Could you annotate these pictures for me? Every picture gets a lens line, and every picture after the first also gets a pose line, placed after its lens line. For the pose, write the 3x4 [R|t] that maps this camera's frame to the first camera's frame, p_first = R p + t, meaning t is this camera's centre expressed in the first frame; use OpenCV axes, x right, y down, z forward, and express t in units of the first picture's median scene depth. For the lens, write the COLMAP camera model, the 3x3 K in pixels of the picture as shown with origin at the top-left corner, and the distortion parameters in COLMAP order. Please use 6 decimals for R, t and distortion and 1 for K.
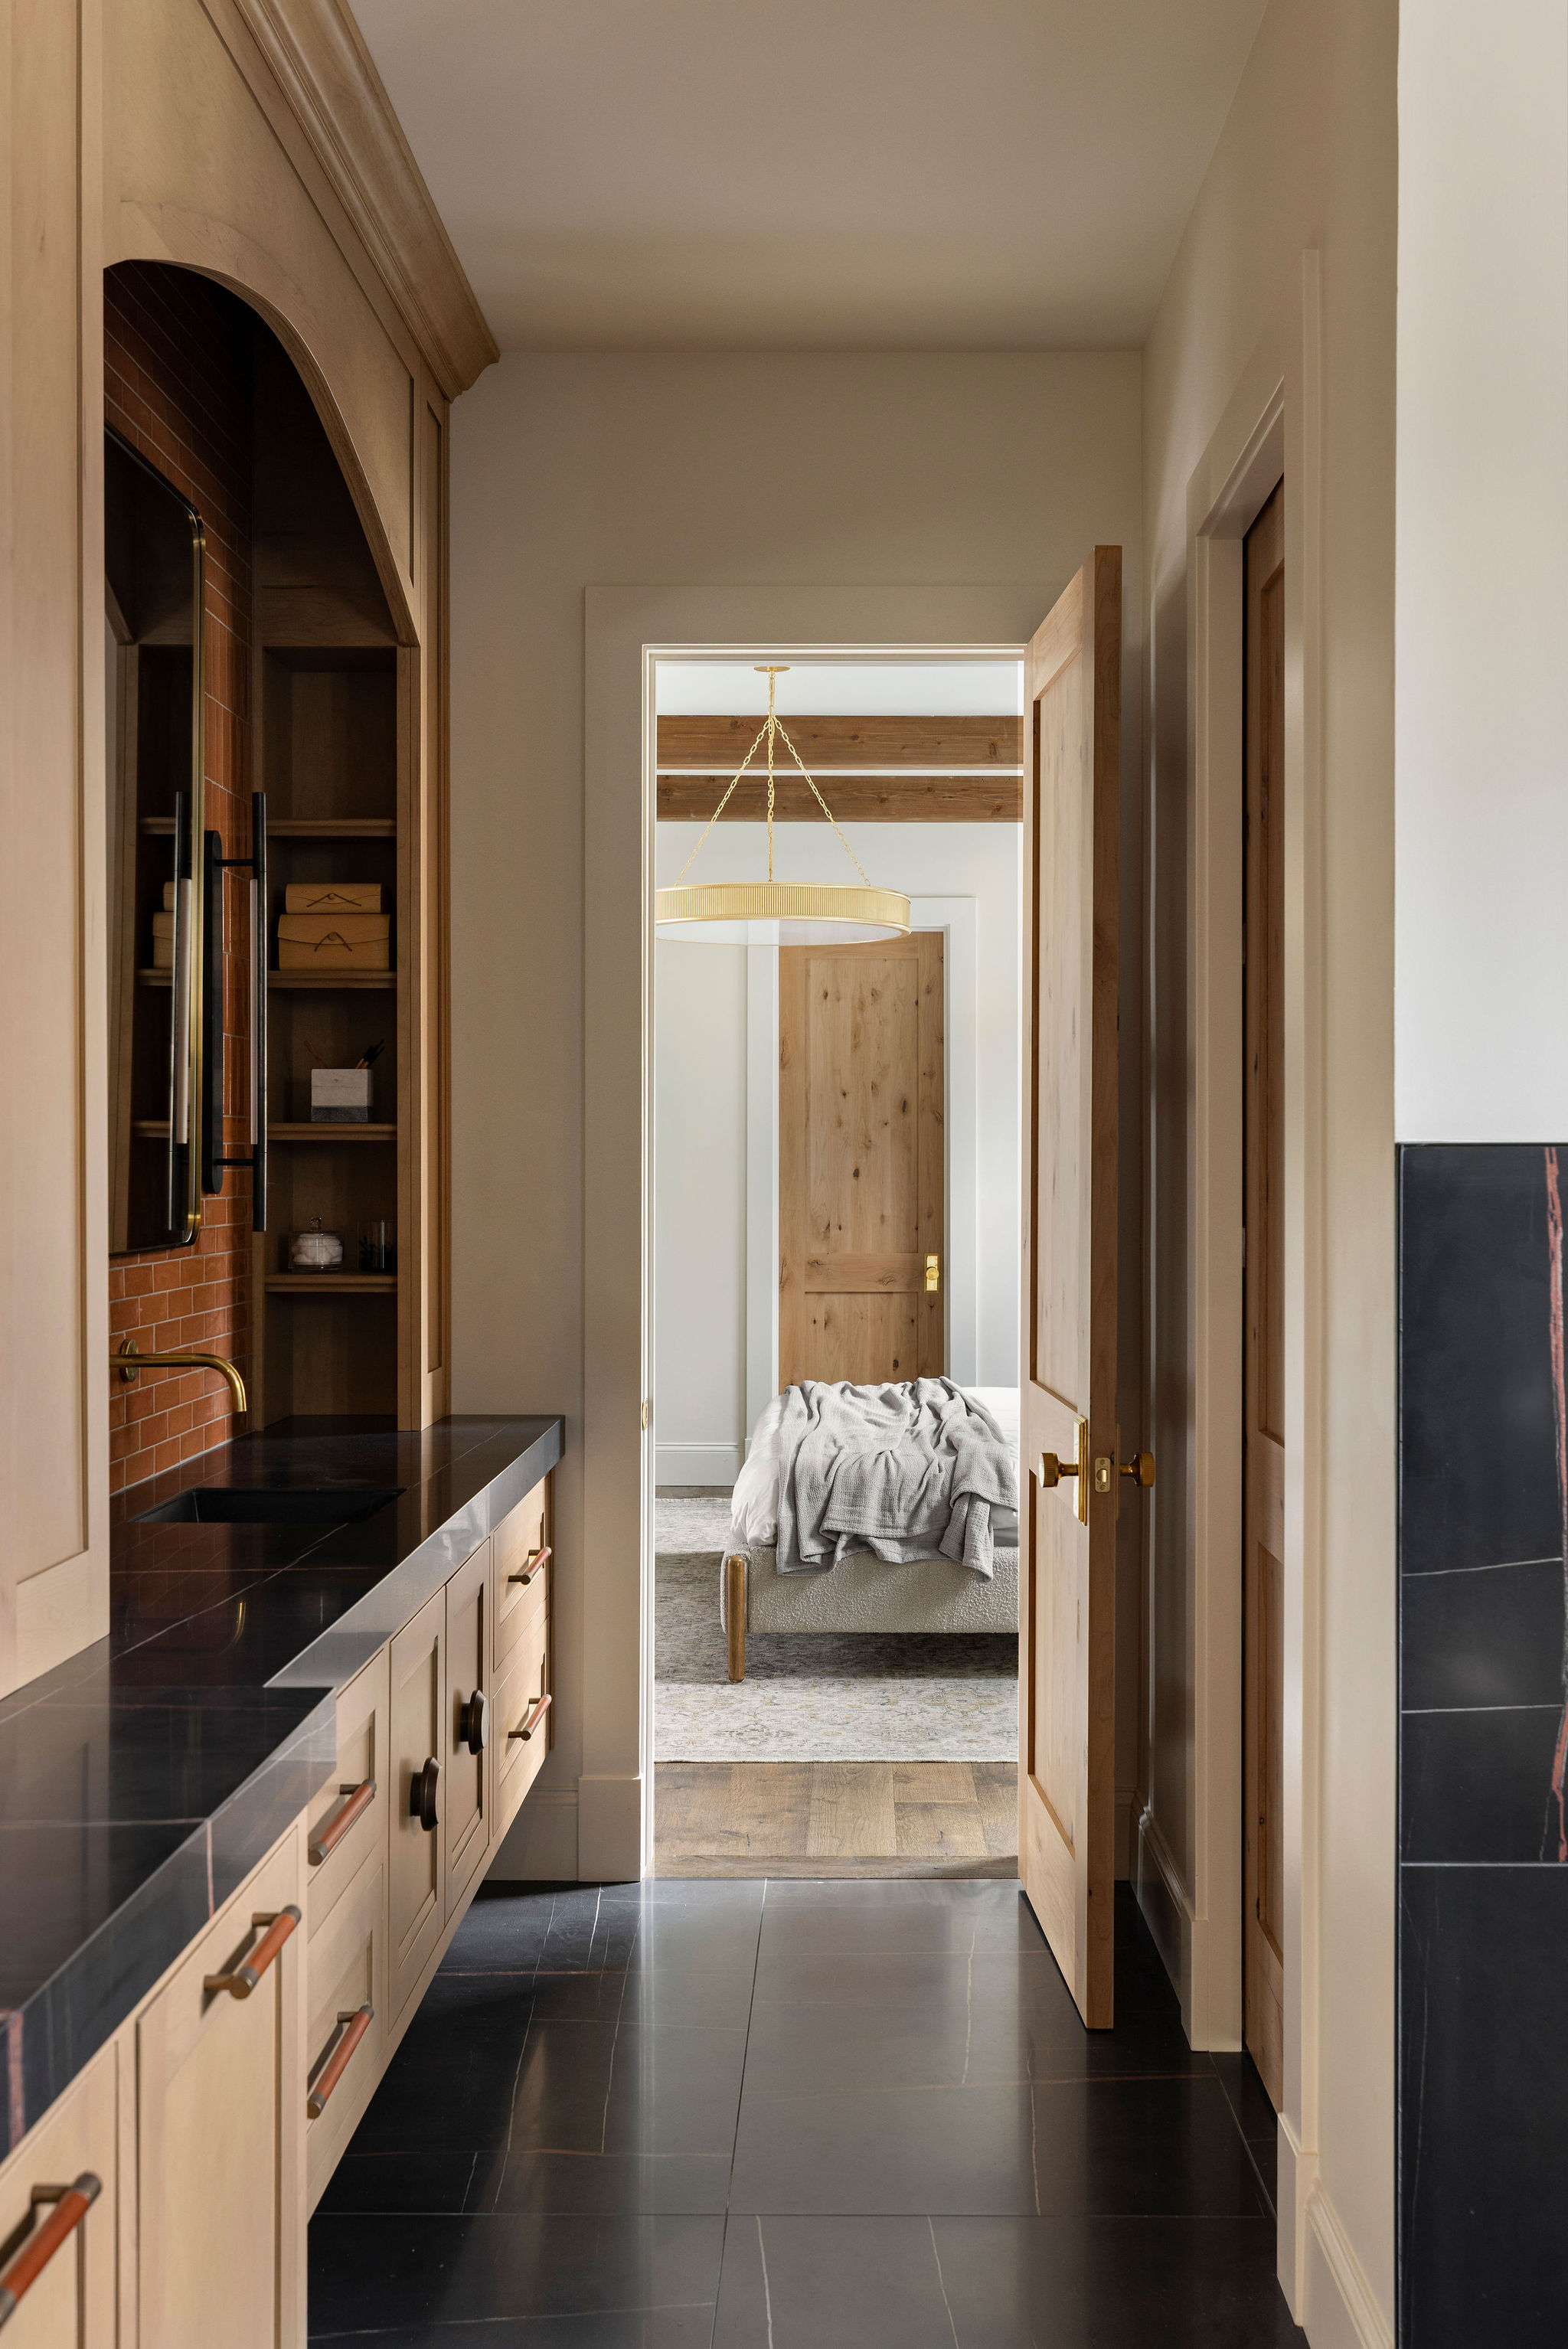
lens RADIAL K [[2384.8, 0, 787.9], [0, 2384.8, 1264.7], [0, 0, 1]] dist [0.068433, -0.035733]
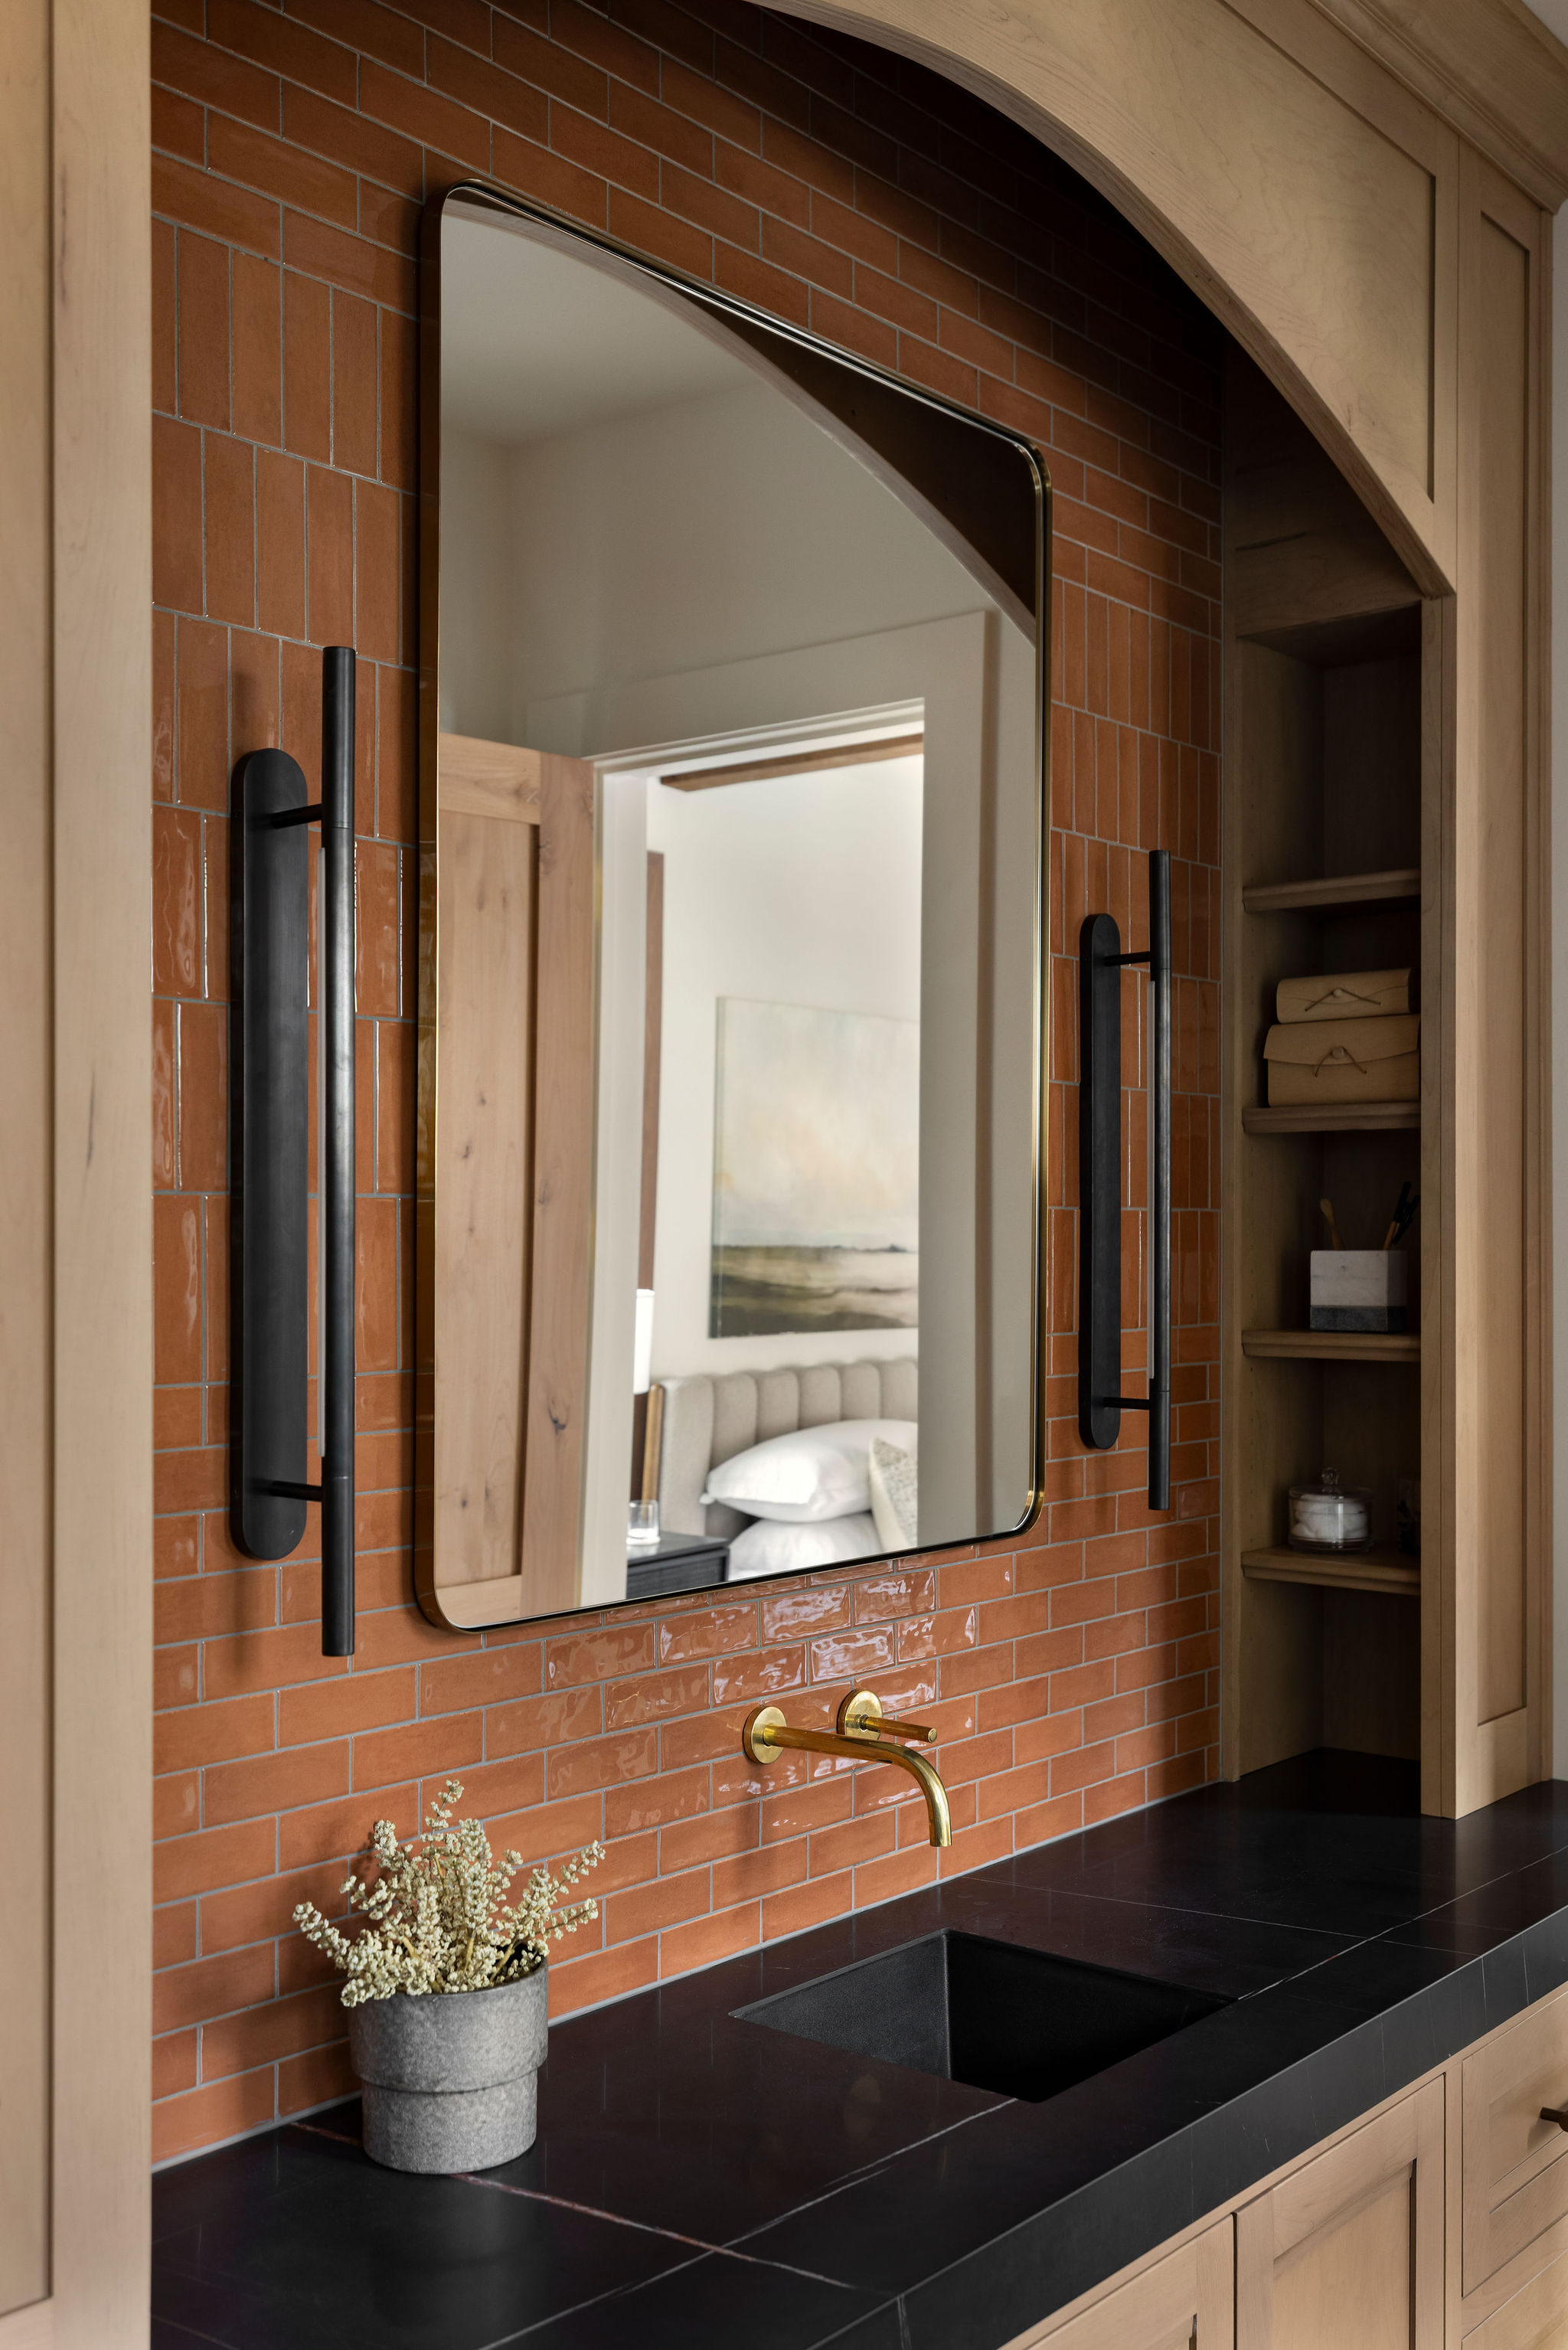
lens RADIAL K [[2385.6, 0, 787.9], [0, 2385.6, 1265.2], [0, 0, 1]] dist [0.068433, -0.035733]
pose [[0.794174, -0.001343, -0.607689, 0.093415], [-0.020938, 0.999343, -0.029571, -0.055266], [0.607330, 0.036208, 0.793625, 0.380873]]
